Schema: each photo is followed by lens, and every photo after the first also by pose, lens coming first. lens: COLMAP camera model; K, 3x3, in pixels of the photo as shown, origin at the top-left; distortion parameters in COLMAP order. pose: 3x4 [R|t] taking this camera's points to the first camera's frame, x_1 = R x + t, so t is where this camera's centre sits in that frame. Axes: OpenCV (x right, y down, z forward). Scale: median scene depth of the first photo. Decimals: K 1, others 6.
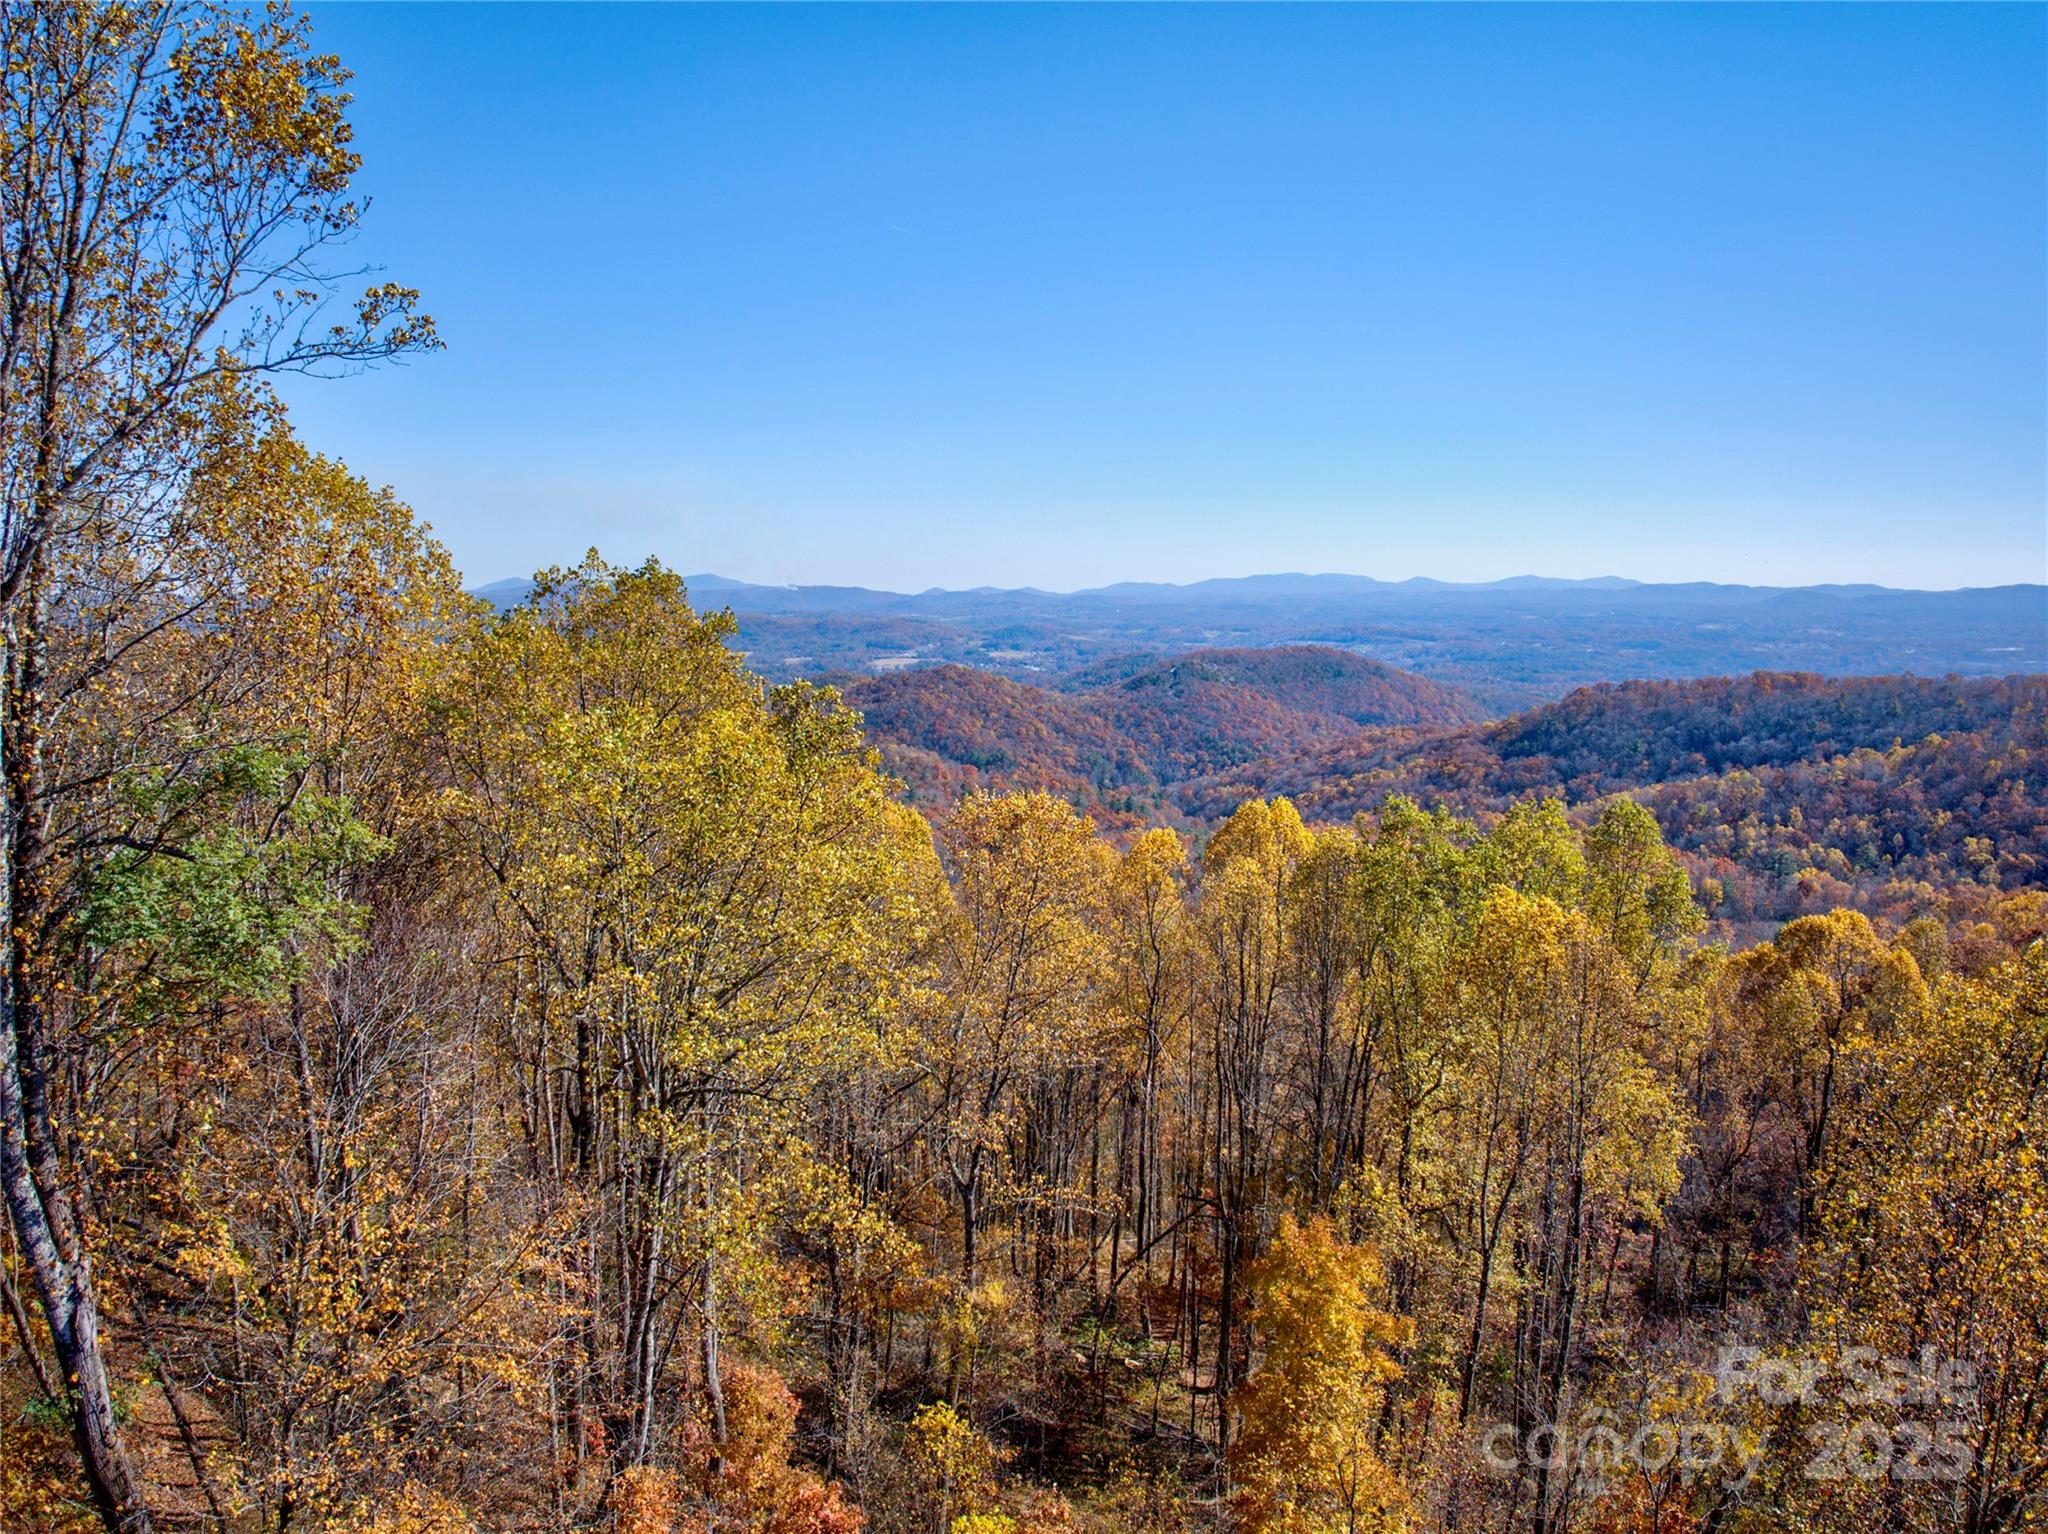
lens RADIAL K [[1576.2, 0, 1031.3], [0, 1576.2, 731.0], [0, 0, 1]] dist [-0.099544, -0.020407]
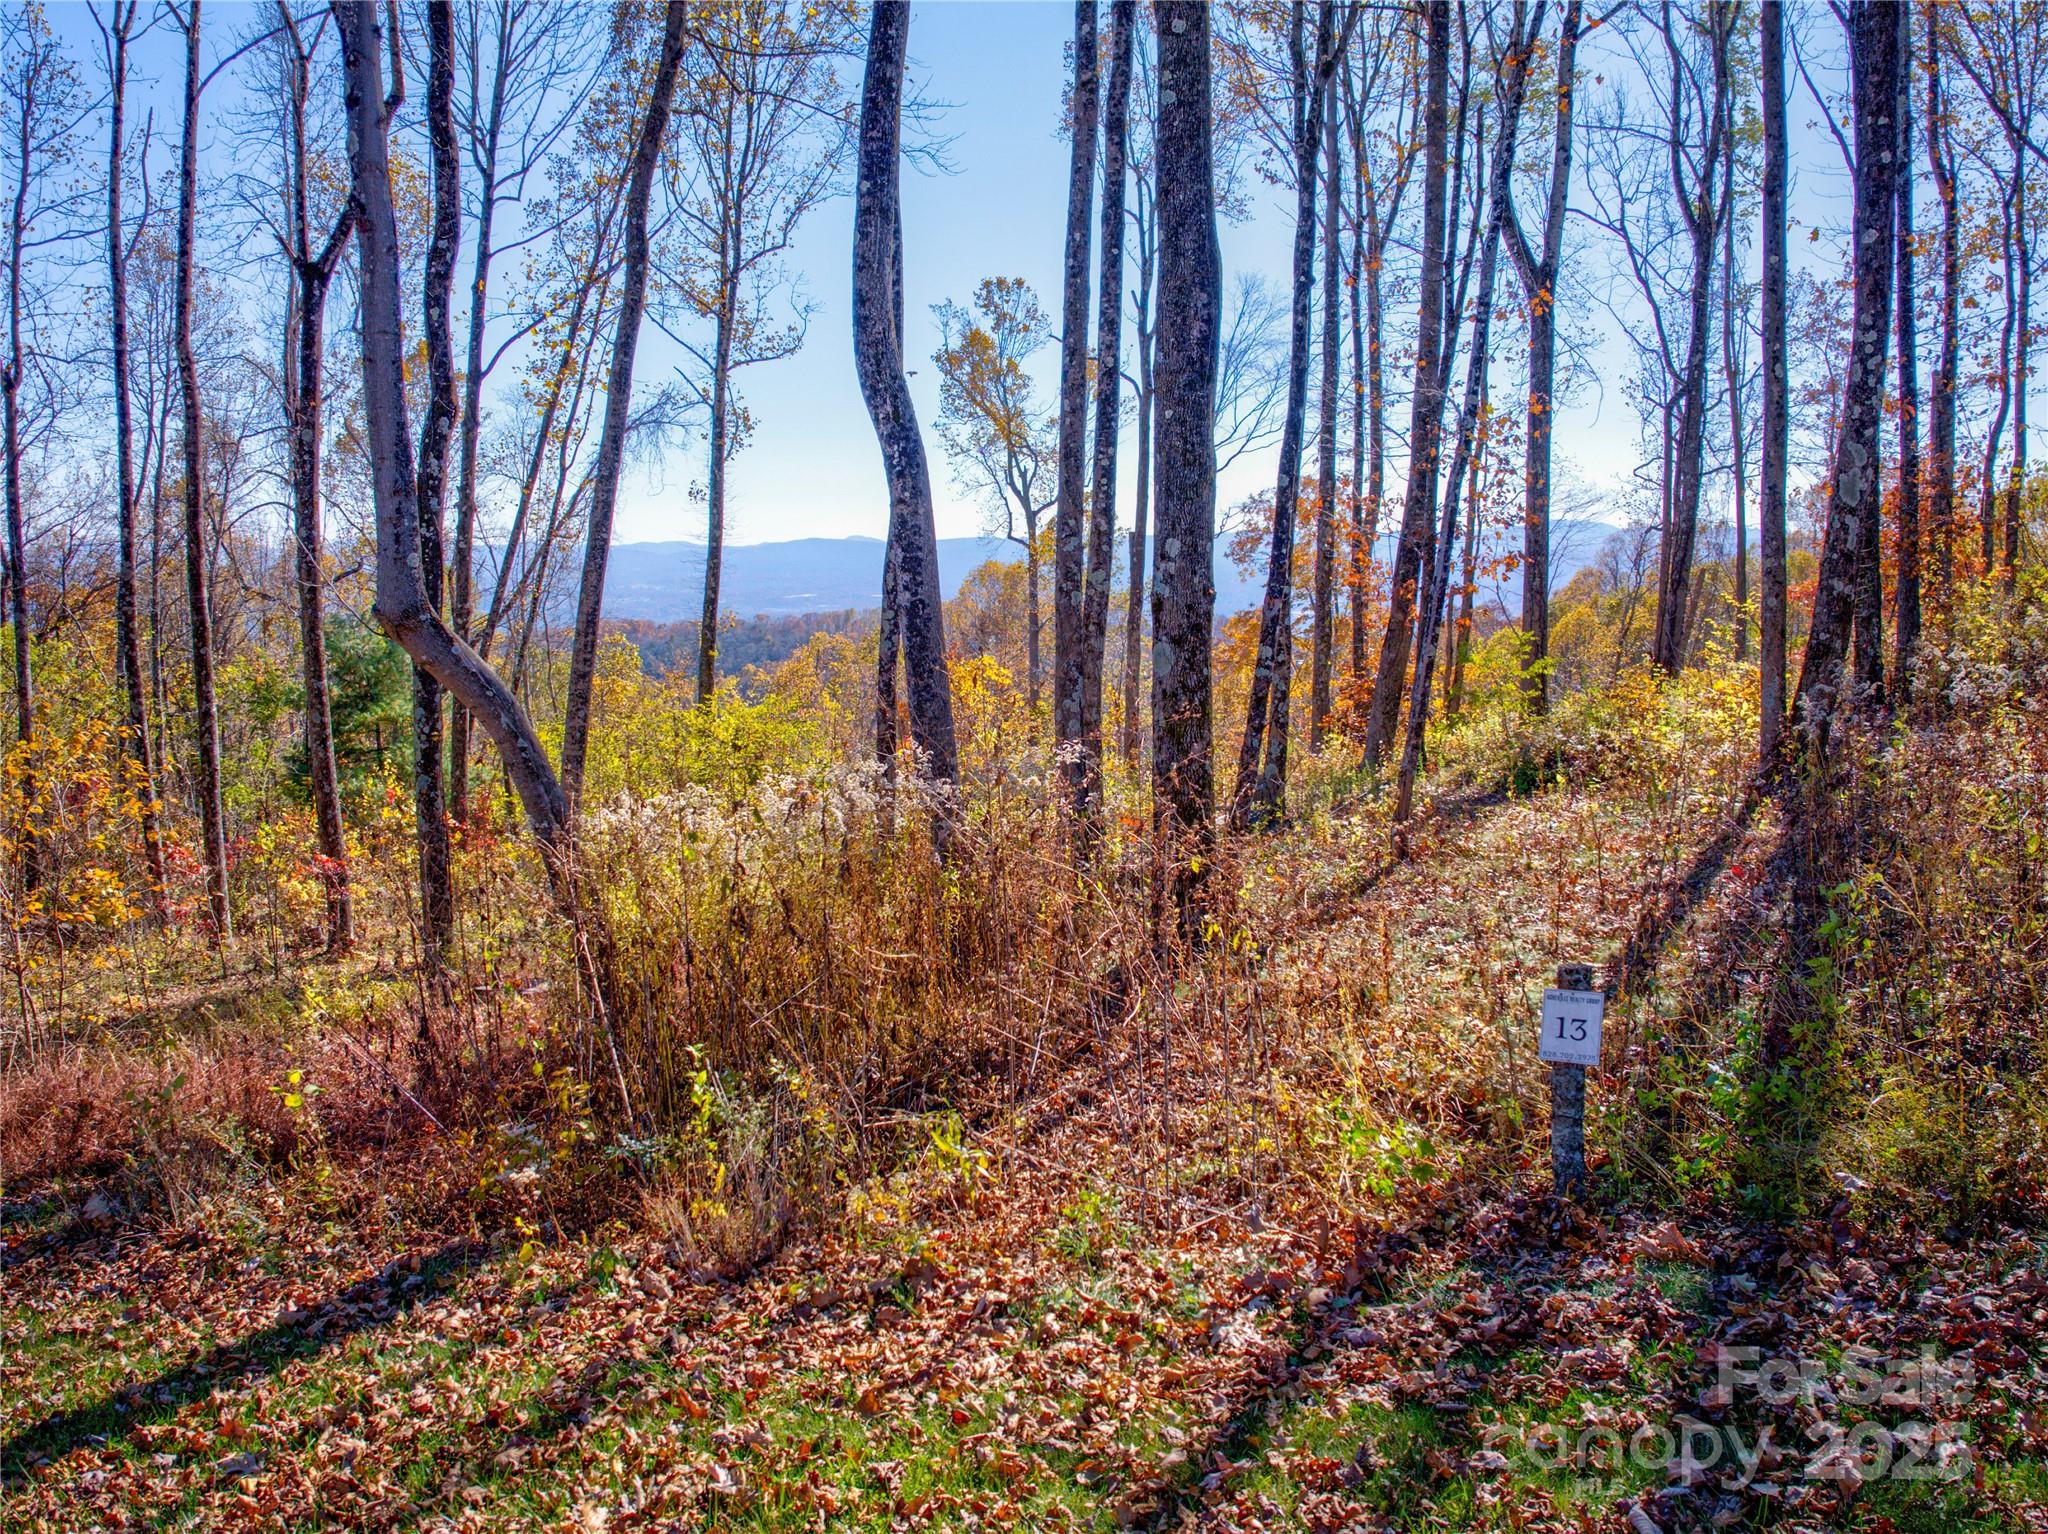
lens RADIAL K [[1576.2, 0, 1047.2], [0, 1576.2, 738.3], [0, 0, 1]] dist [-0.099544, -0.020407]
pose [[0.745896, -0.084004, 0.660744, -0.774101], [0.064266, 0.996463, 0.054138, 0.135845], [-0.662955, 0.002082, 0.748657, -1.198911]]
